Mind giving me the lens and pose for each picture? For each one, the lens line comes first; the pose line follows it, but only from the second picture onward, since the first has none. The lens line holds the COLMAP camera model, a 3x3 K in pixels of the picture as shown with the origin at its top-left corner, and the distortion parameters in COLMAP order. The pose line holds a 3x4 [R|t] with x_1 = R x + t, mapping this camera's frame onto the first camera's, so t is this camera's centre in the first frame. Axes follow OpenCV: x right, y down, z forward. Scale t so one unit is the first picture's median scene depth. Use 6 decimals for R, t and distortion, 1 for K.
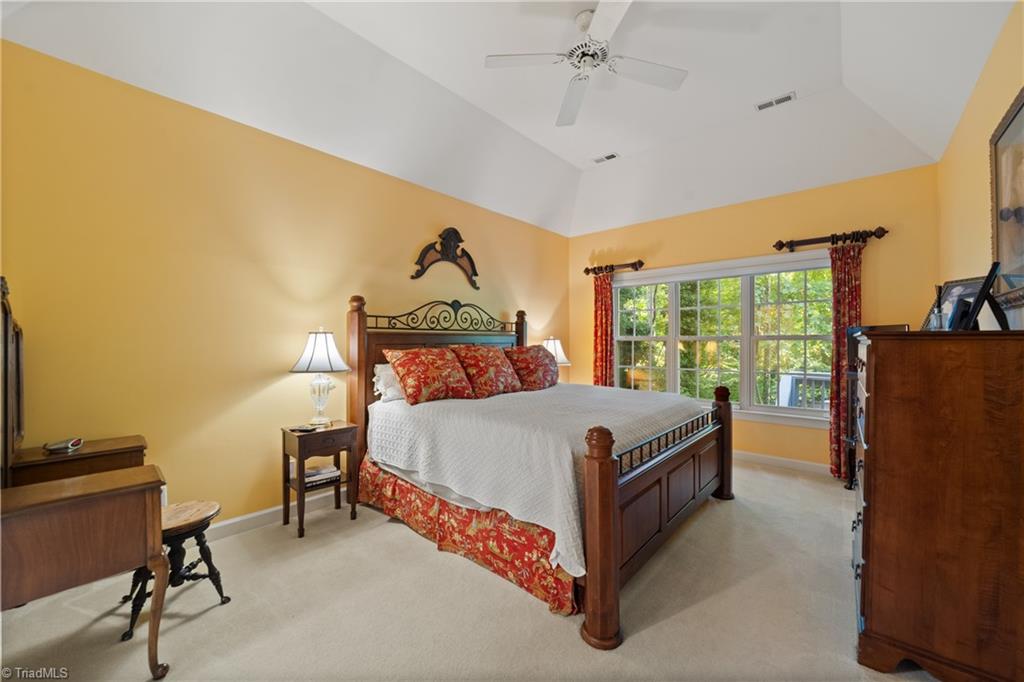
lens RADIAL K [[406.4, 0, 512.0], [0, 406.4, 341.0], [0, 0, 1]] dist [0.000318, 0.000047]
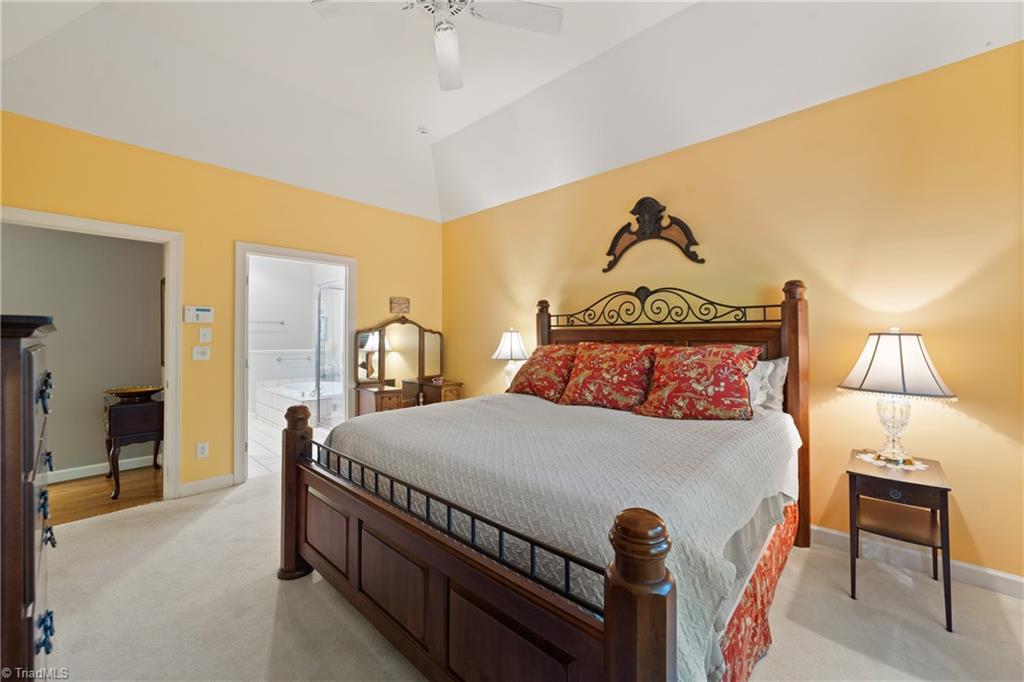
lens RADIAL K [[397.4, 0, 518.7], [0, 397.4, 333.4], [0, 0, 1]] dist [-0.002368, 0.000041]
pose [[-0.016865, -0.008614, -0.999821, 0.668561], [-0.000355, 0.999963, -0.008609, -0.001581], [0.999858, 0.000210, -0.016867, 0.791446]]
